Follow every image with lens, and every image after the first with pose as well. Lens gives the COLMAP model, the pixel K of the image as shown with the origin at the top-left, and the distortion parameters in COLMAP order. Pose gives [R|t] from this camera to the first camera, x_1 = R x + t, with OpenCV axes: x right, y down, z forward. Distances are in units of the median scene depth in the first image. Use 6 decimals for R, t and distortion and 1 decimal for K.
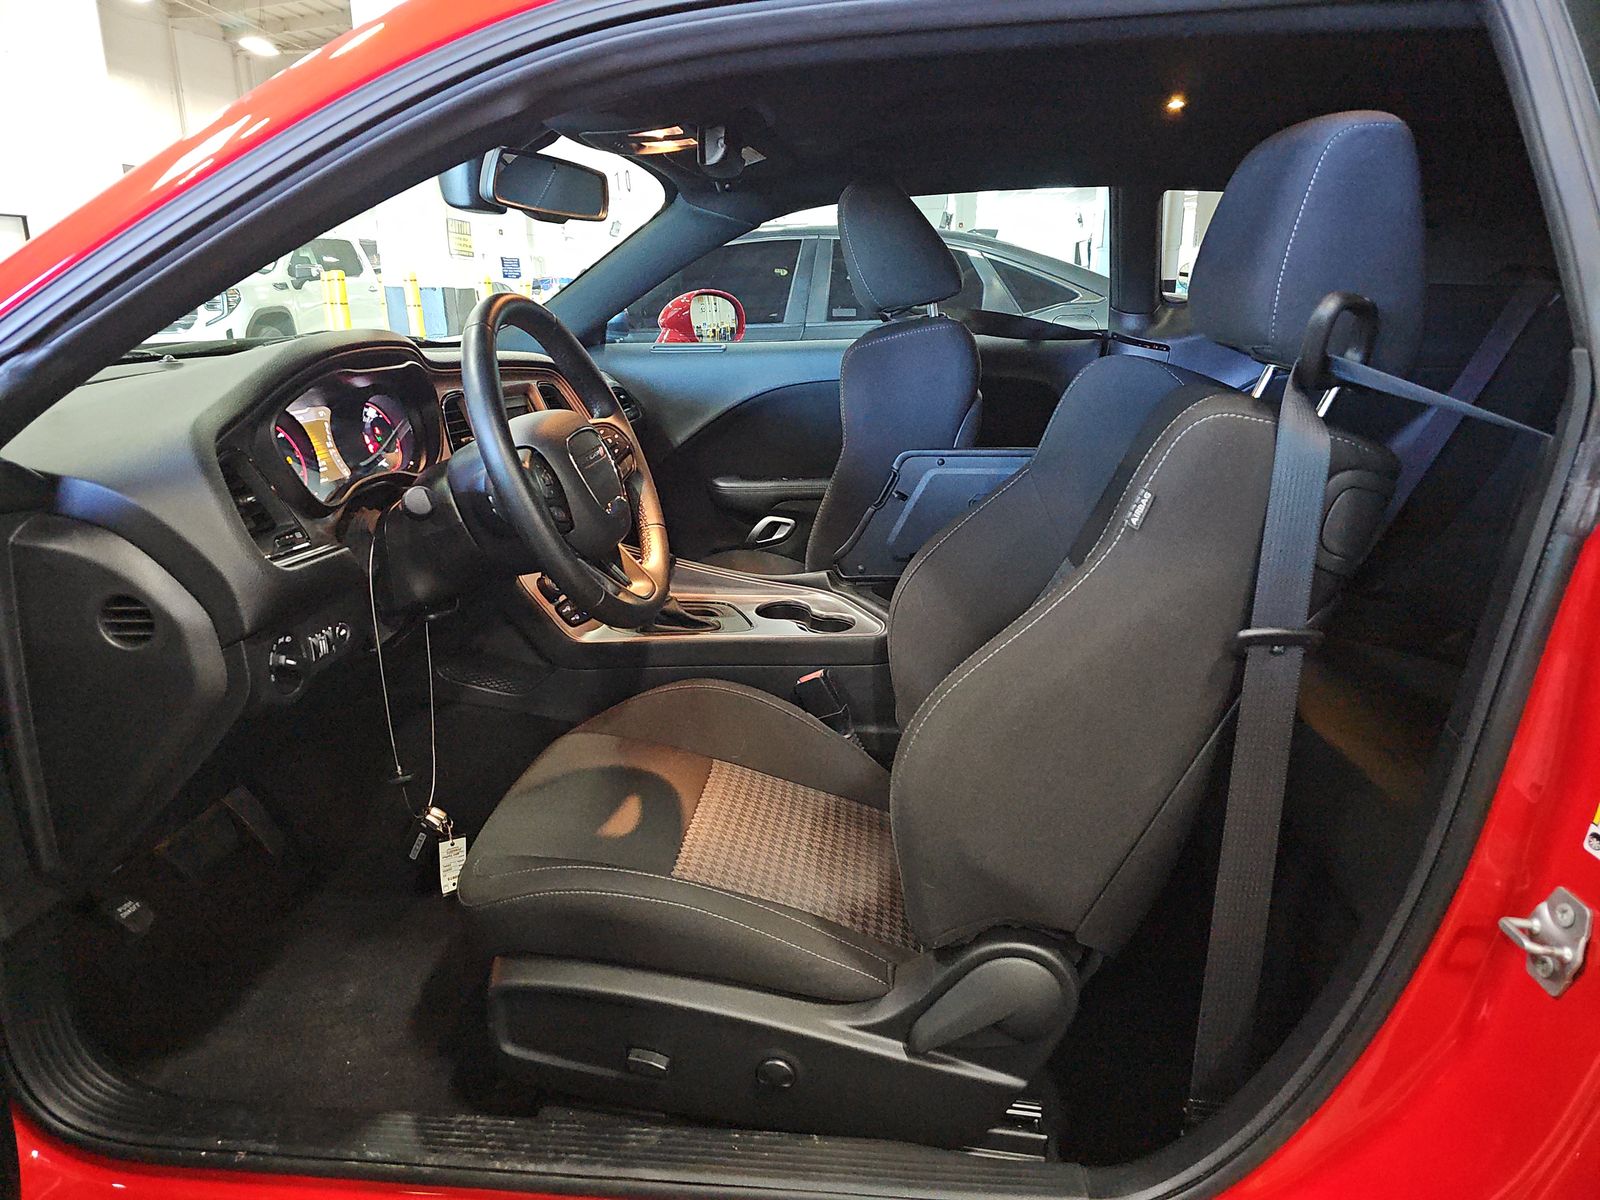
lens RADIAL K [[1067.2, 0, 800.0], [0, 1067.2, 600.0], [0, 0, 1]] dist [0.069252, -0.075268]
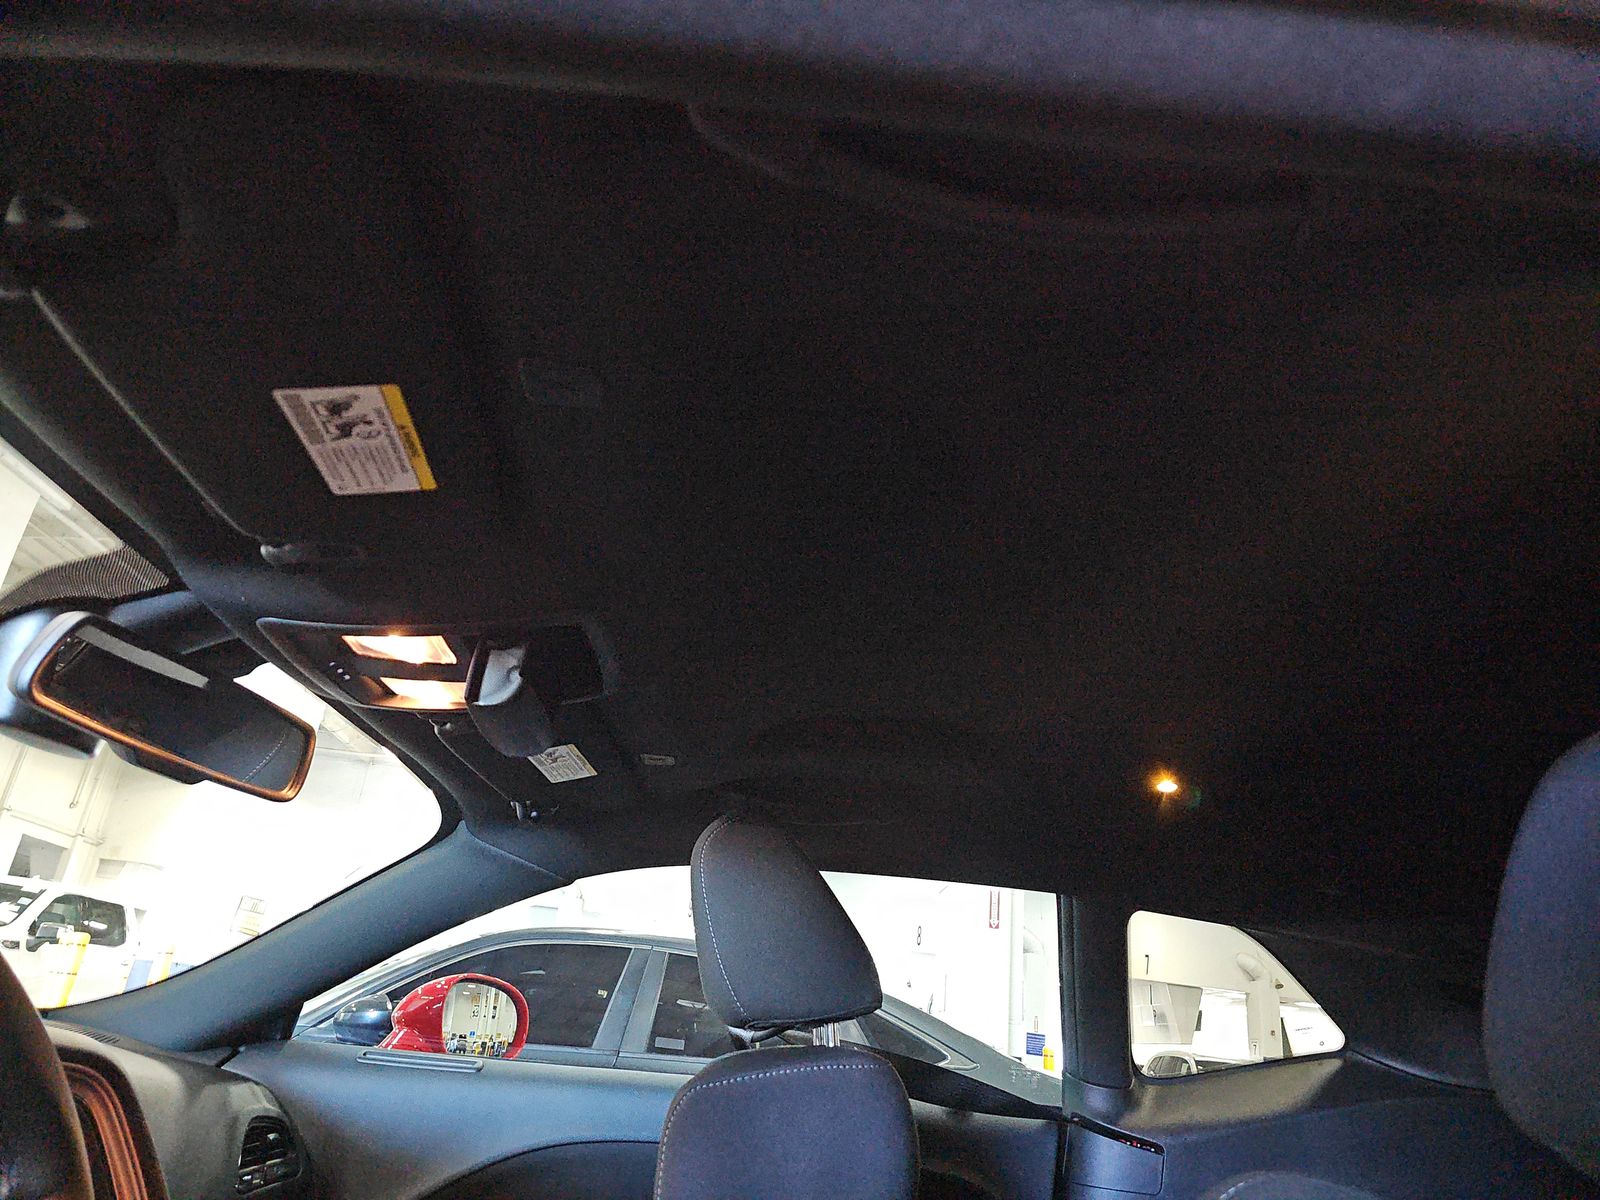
lens RADIAL K [[1067.2, 0, 800.0], [0, 1067.2, 600.0], [0, 0, 1]] dist [0.069252, -0.075268]
pose [[0.982226, 0.158885, 0.099936, 0.006918], [-0.063578, 0.782571, -0.619306, -0.065913], [-0.176605, 0.601945, 0.778763, 0.295473]]
